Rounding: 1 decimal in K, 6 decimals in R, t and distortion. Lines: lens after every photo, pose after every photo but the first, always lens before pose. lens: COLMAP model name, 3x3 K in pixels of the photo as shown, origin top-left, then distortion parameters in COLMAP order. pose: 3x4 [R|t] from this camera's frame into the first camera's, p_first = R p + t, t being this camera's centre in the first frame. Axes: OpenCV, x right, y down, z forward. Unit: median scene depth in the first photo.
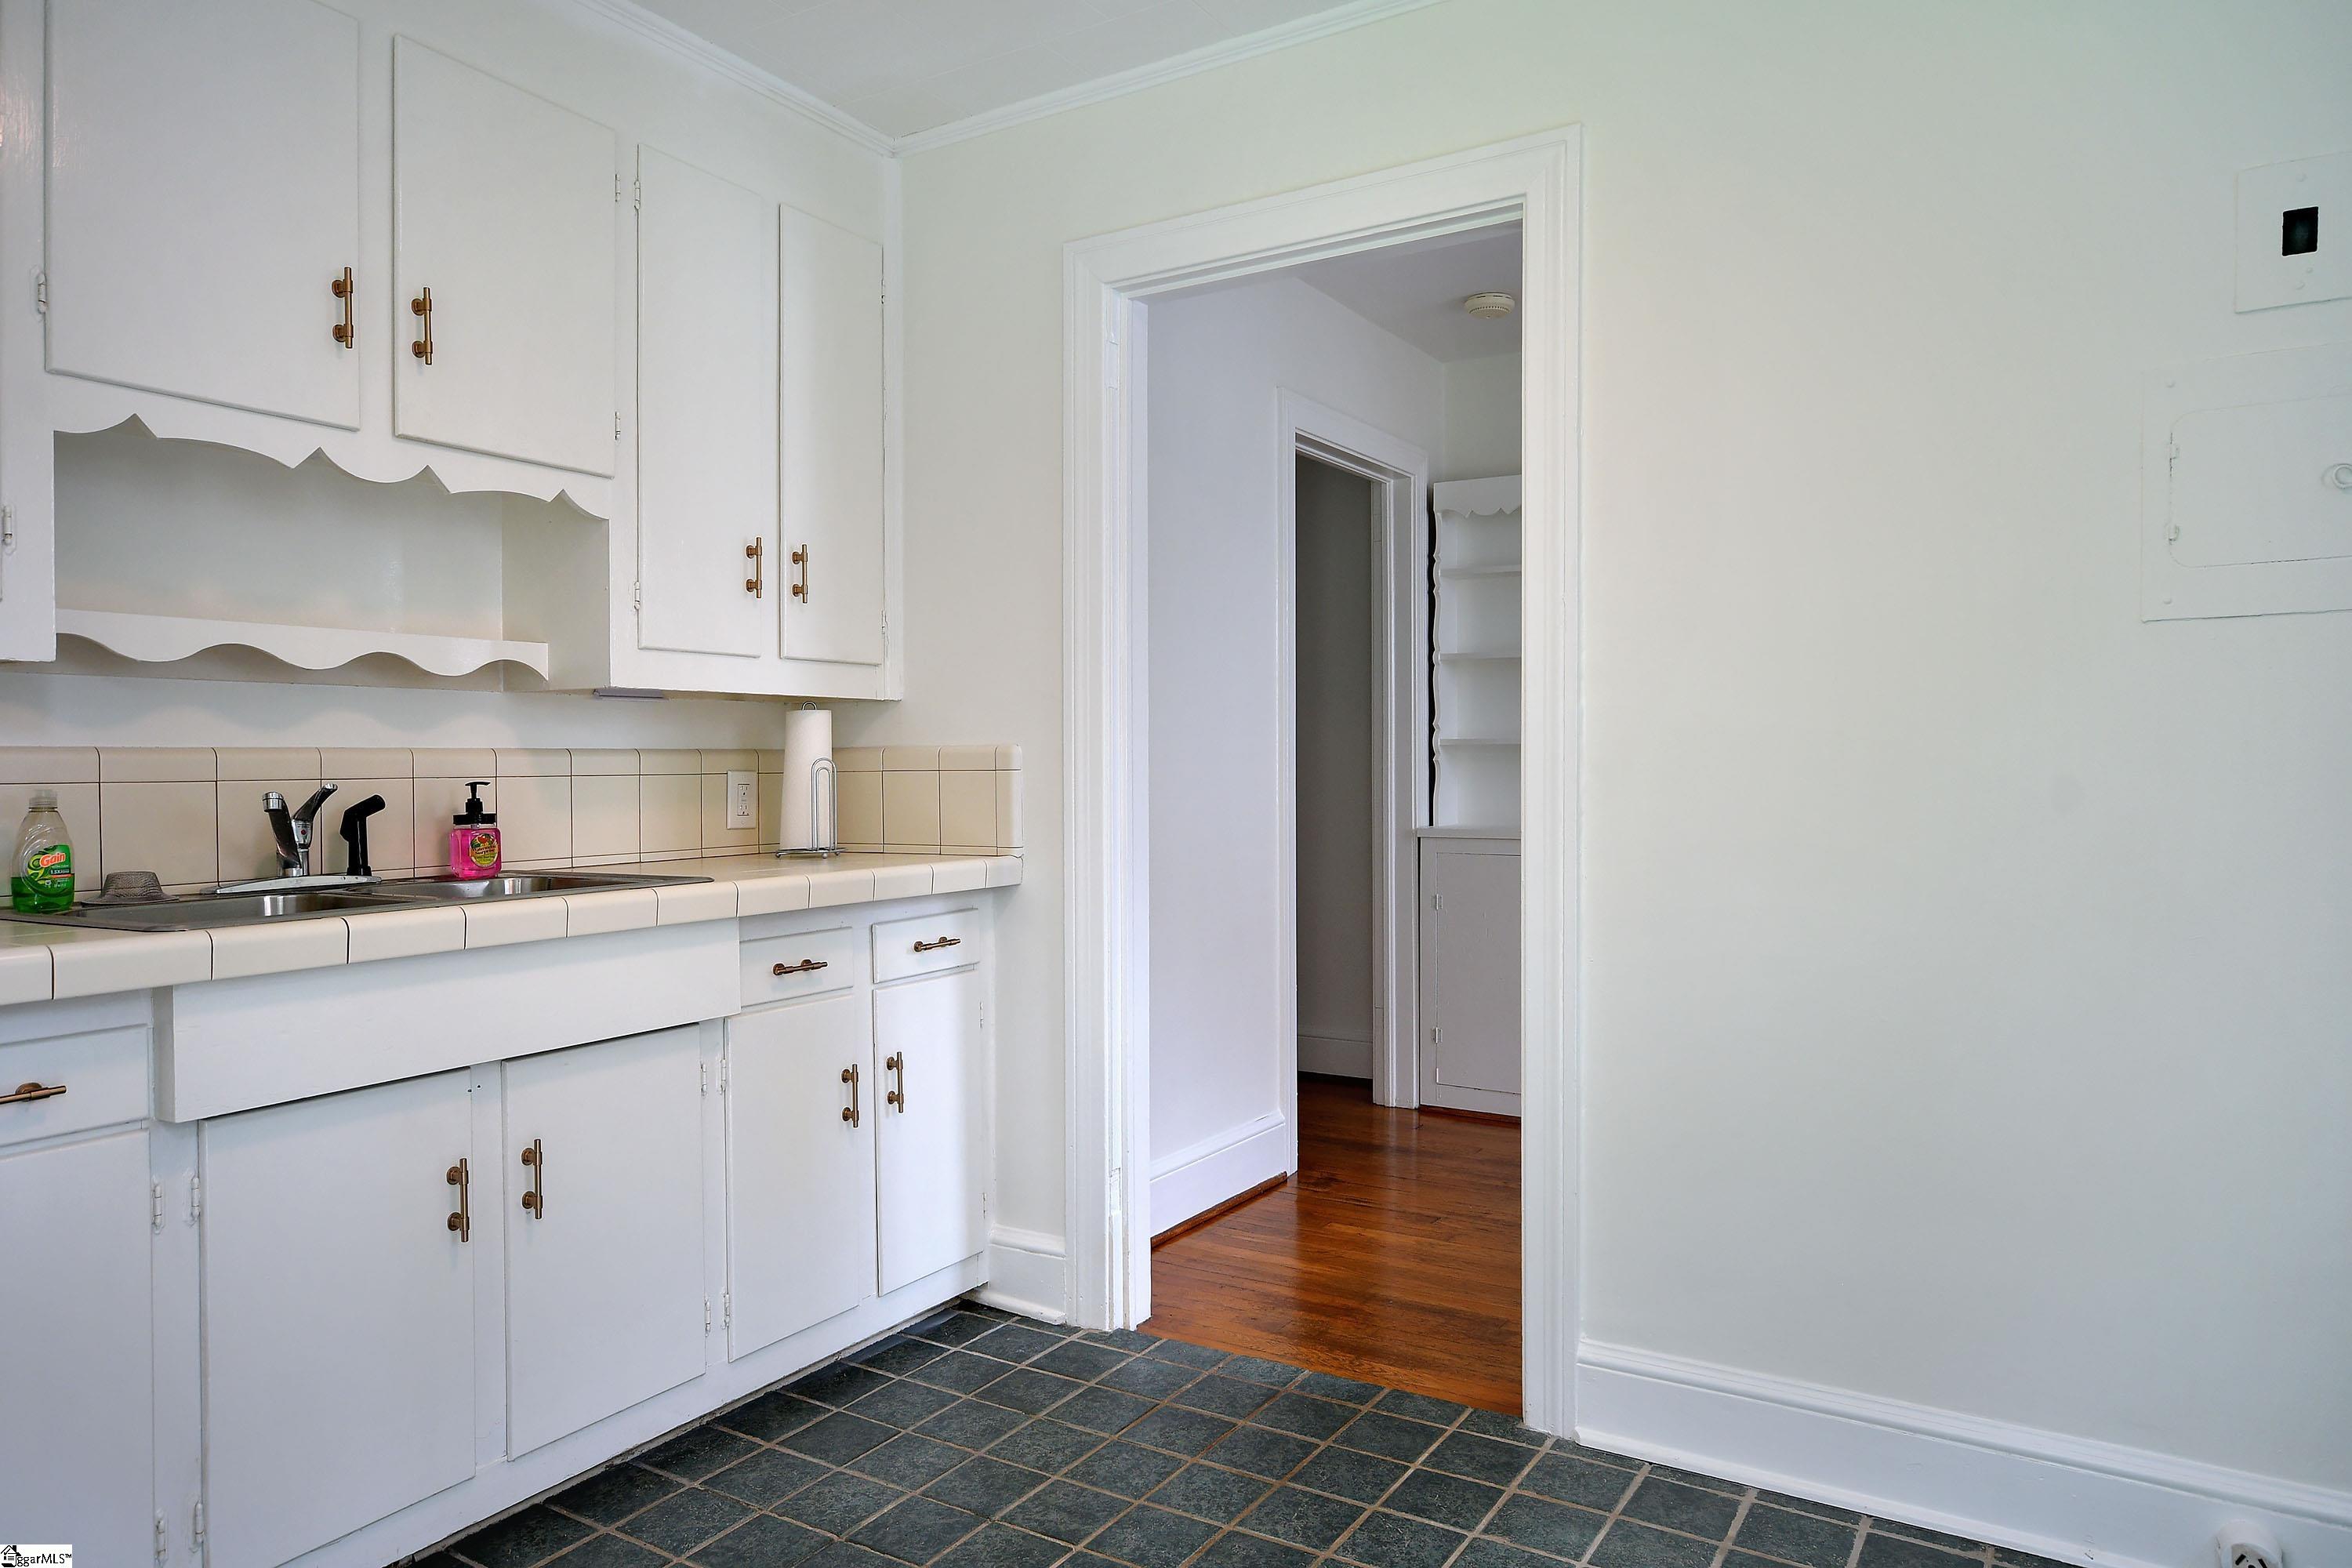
lens RADIAL K [[1490.8, 0, 1185.8], [0, 1490.8, 793.8], [0, 0, 1]] dist [0.043693, 0.007603]
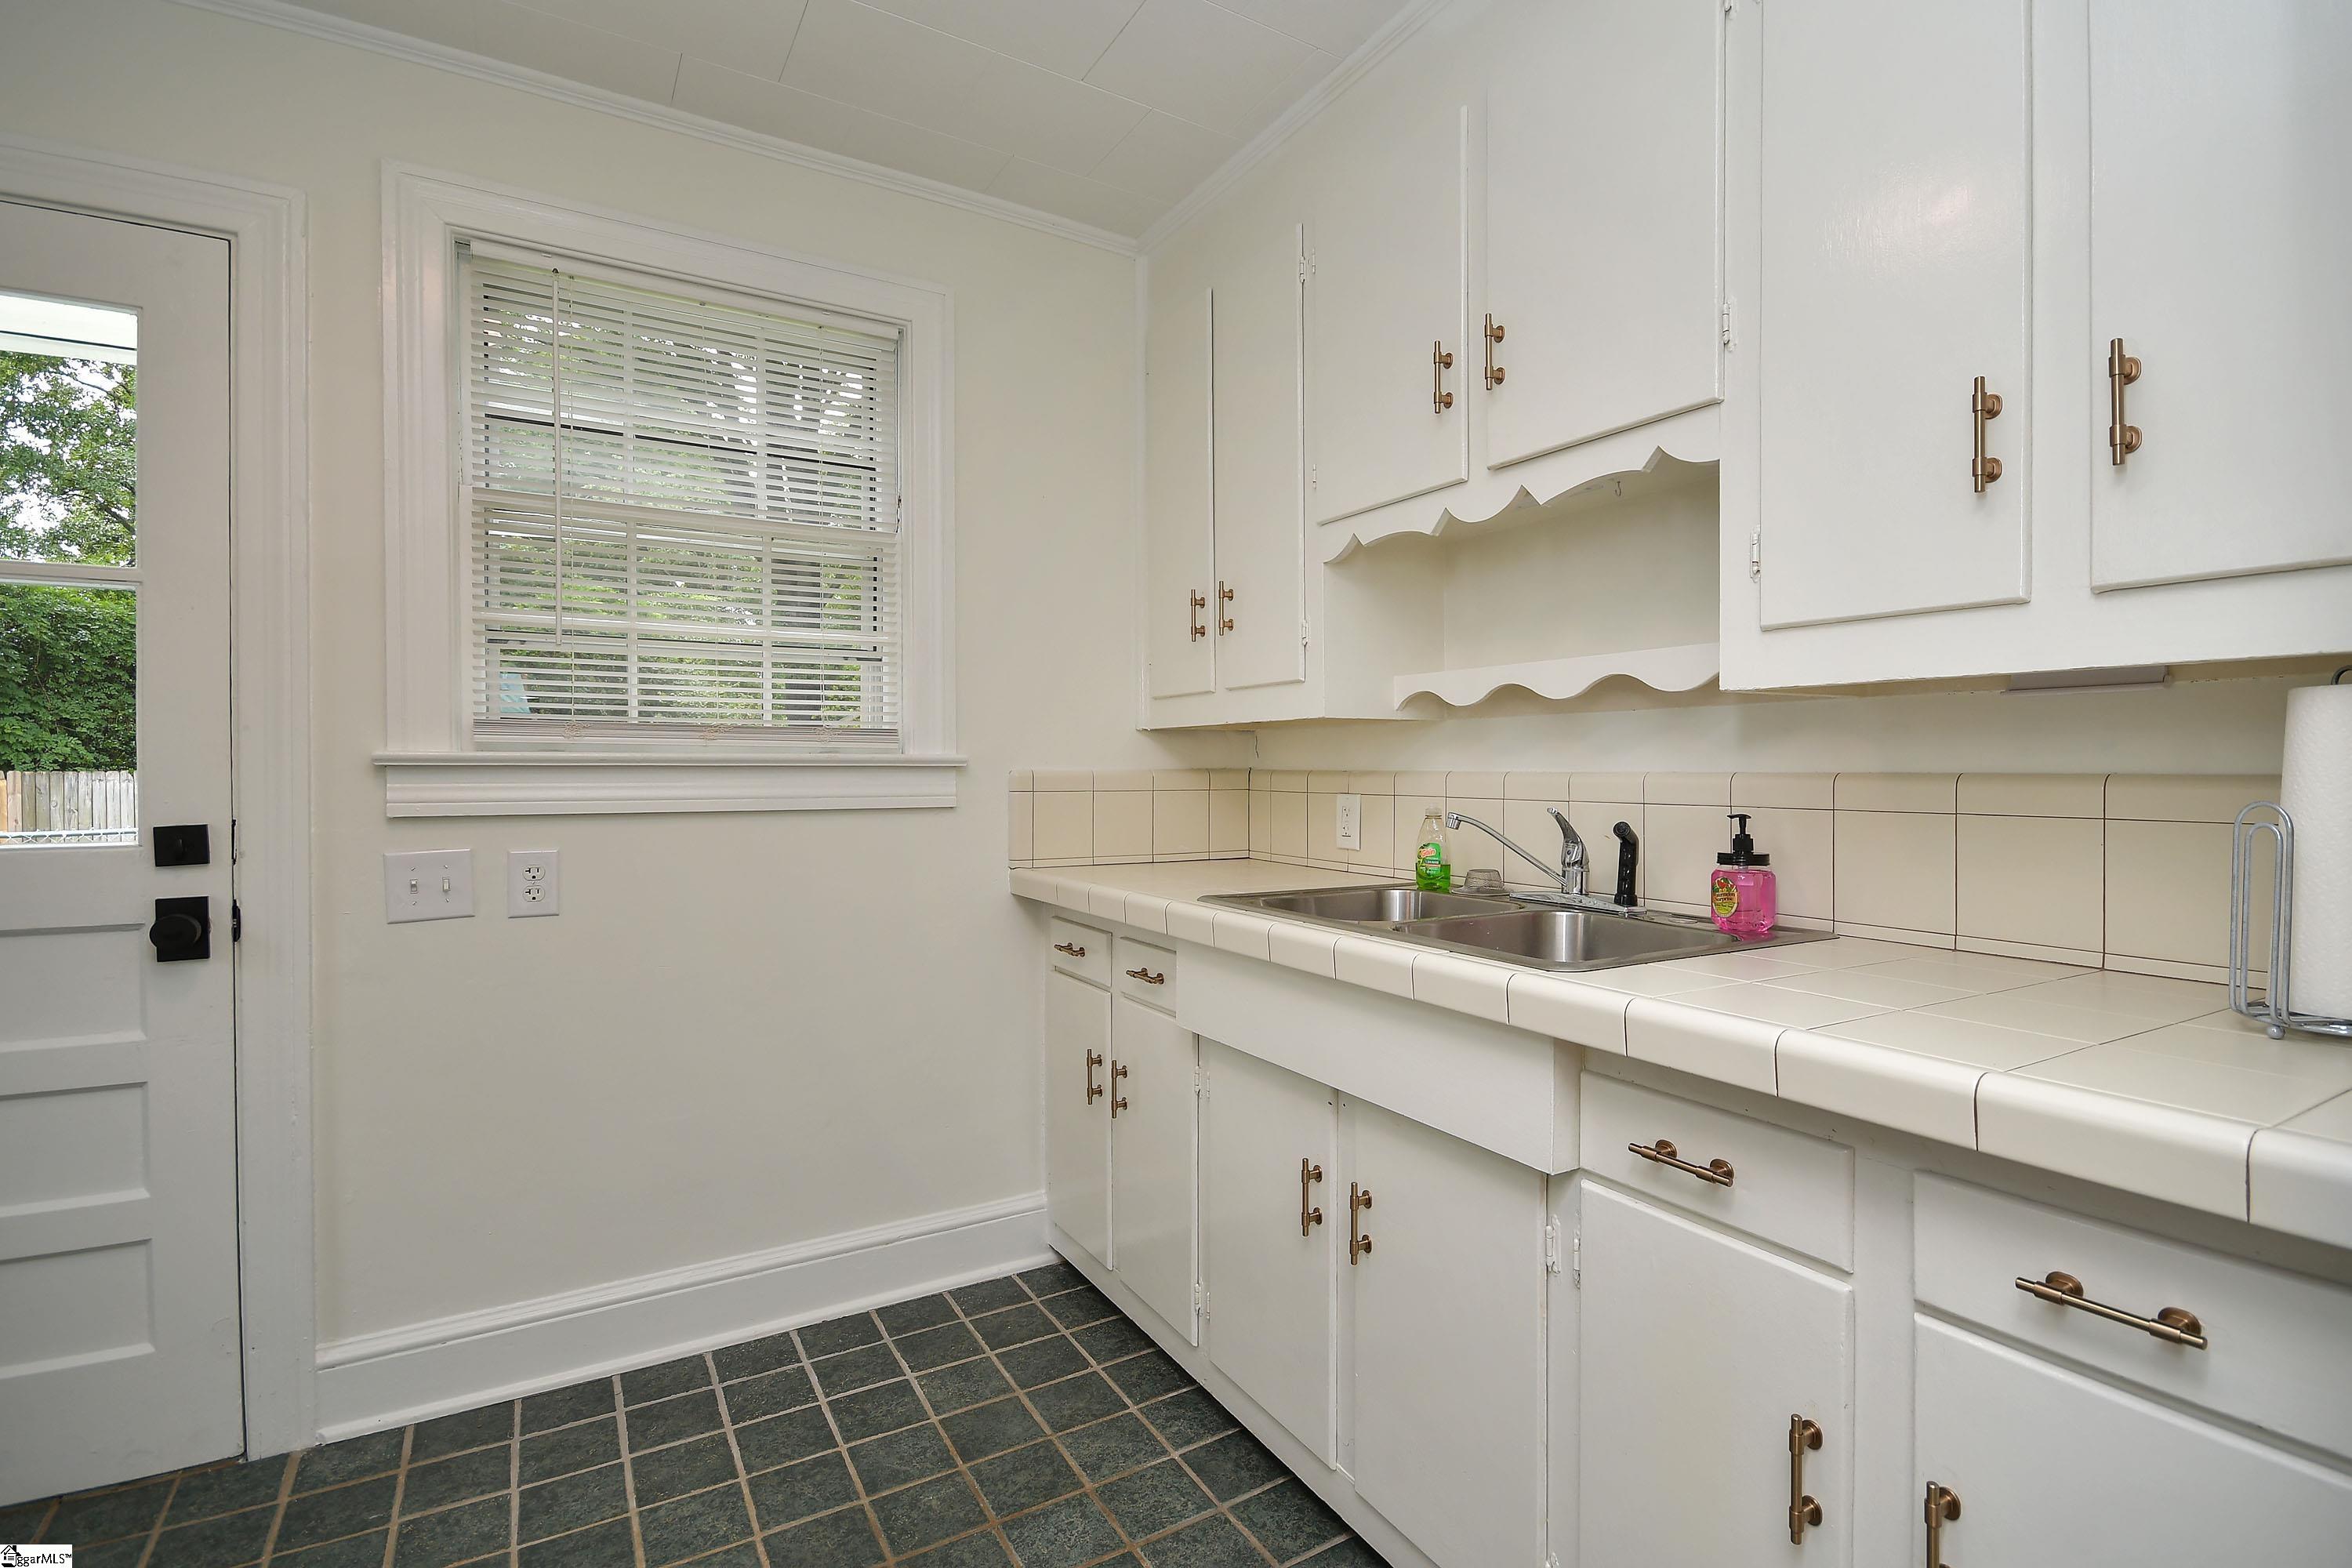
lens RADIAL K [[1068.6, 0, 1231.7], [0, 1068.6, 772.0], [0, 0, 1]] dist [0.009752, -0.011657]
pose [[-0.427345, 0.009805, -0.904035, 0.191589], [-0.019103, 0.999620, 0.019871, -0.039868], [0.903887, 0.025762, -0.426995, 1.047977]]
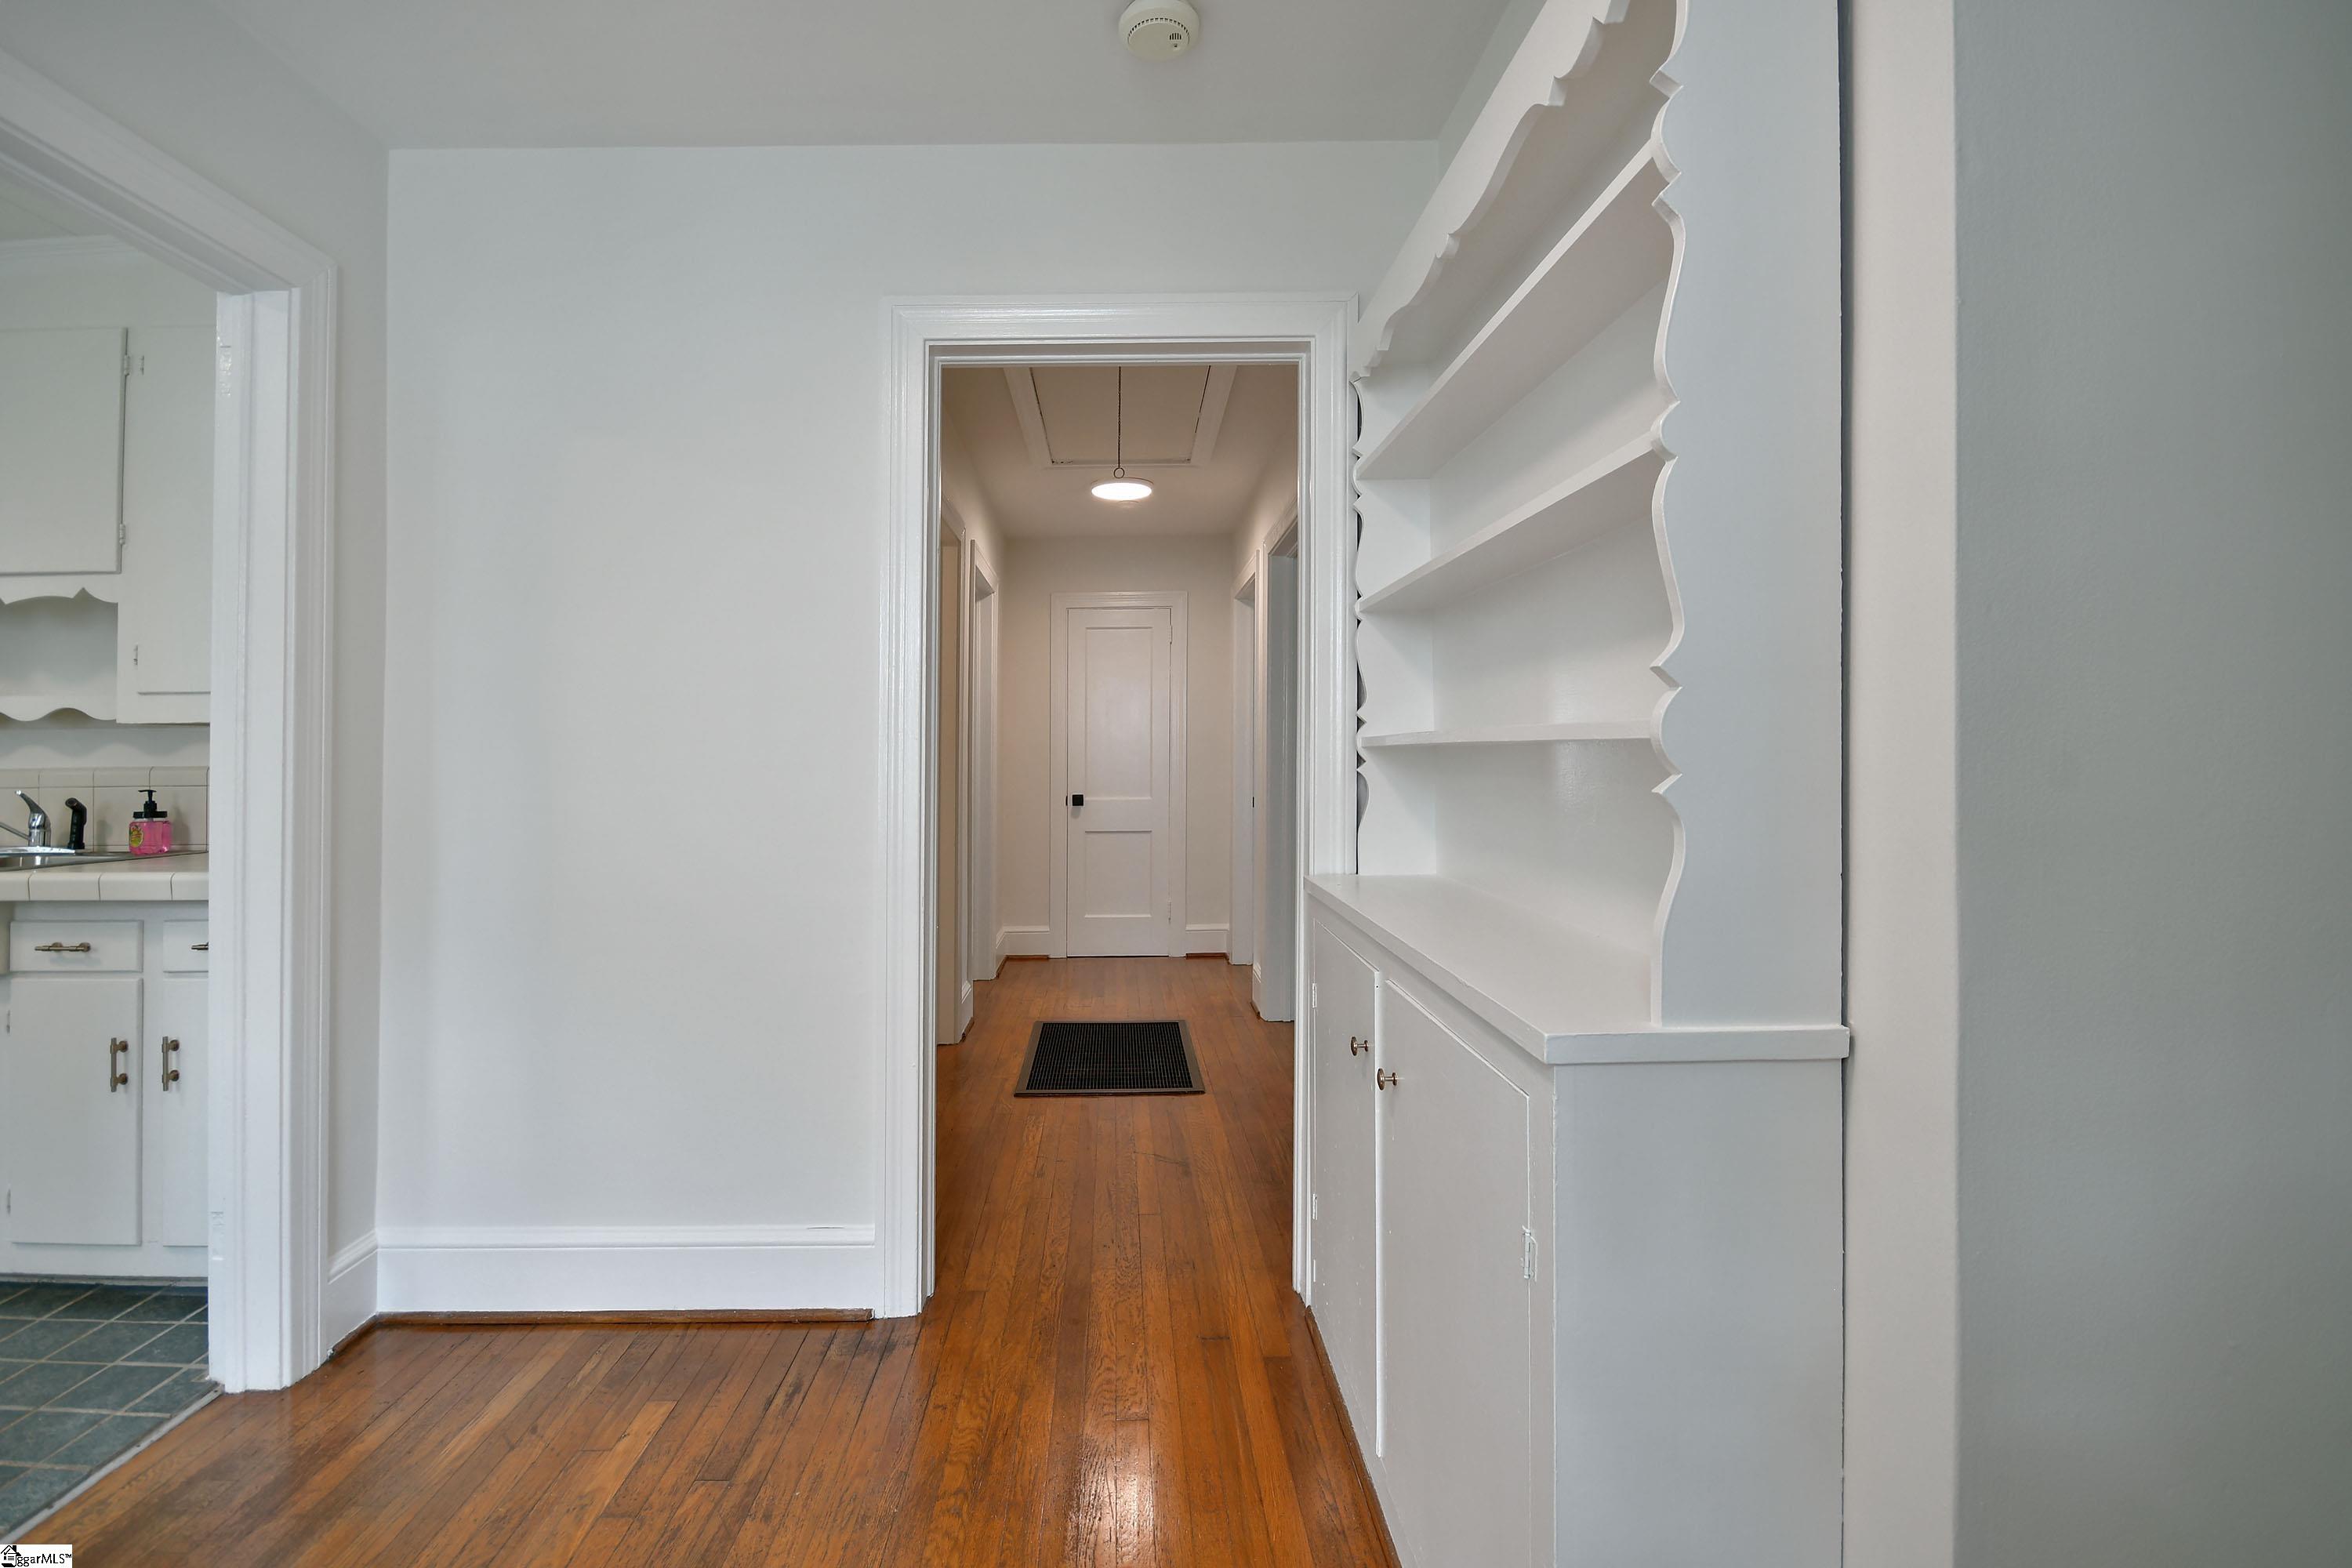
lens RADIAL K [[1068.6, 0, 1127.5], [0, 1068.6, 745.4], [0, 0, 1]] dist [0.009752, -0.011657]
pose [[0.525757, -0.003804, -0.850626, 0.980214], [-0.012689, 0.999844, -0.012314, -0.053152], [0.850540, 0.017268, 0.525627, 1.326393]]
